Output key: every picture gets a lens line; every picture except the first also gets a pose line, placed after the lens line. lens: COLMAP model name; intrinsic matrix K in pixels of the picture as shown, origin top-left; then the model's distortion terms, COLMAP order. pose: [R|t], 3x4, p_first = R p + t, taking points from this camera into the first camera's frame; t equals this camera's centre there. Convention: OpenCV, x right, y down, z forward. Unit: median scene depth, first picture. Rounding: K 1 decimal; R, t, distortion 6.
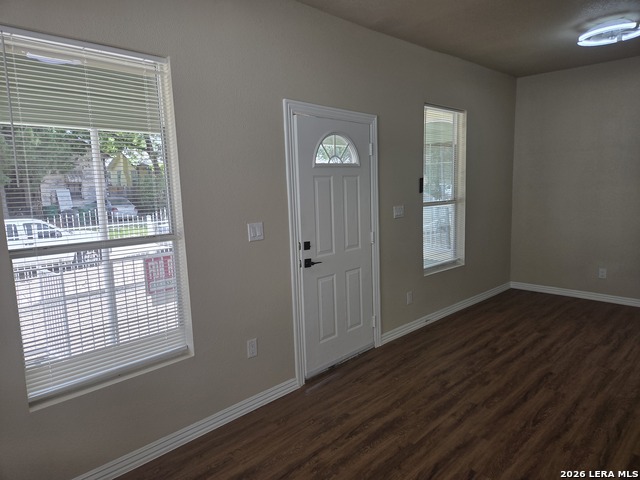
lens RADIAL K [[421.7, 0, 313.3], [0, 421.7, 247.4], [0, 0, 1]] dist [0.055239, -0.053054]
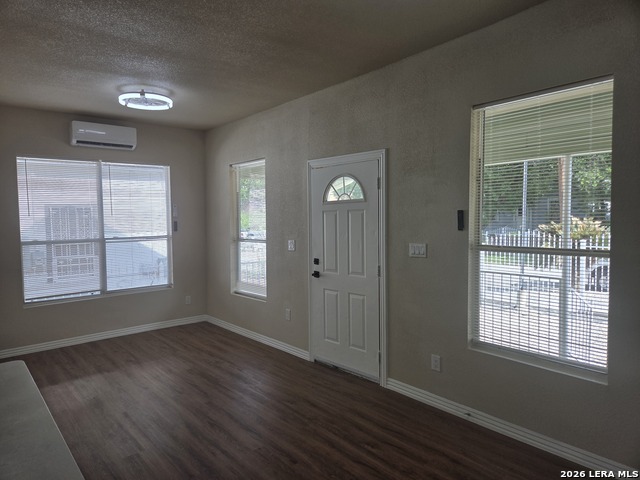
lens RADIAL K [[421.7, 0, 313.3], [0, 421.7, 247.4], [0, 0, 1]] dist [0.055239, -0.053054]
pose [[-0.068961, 0.102298, -0.992361, 1.250050], [-0.127250, 0.985701, 0.110455, -0.185396], [0.989470, 0.133895, -0.054957, 0.987459]]
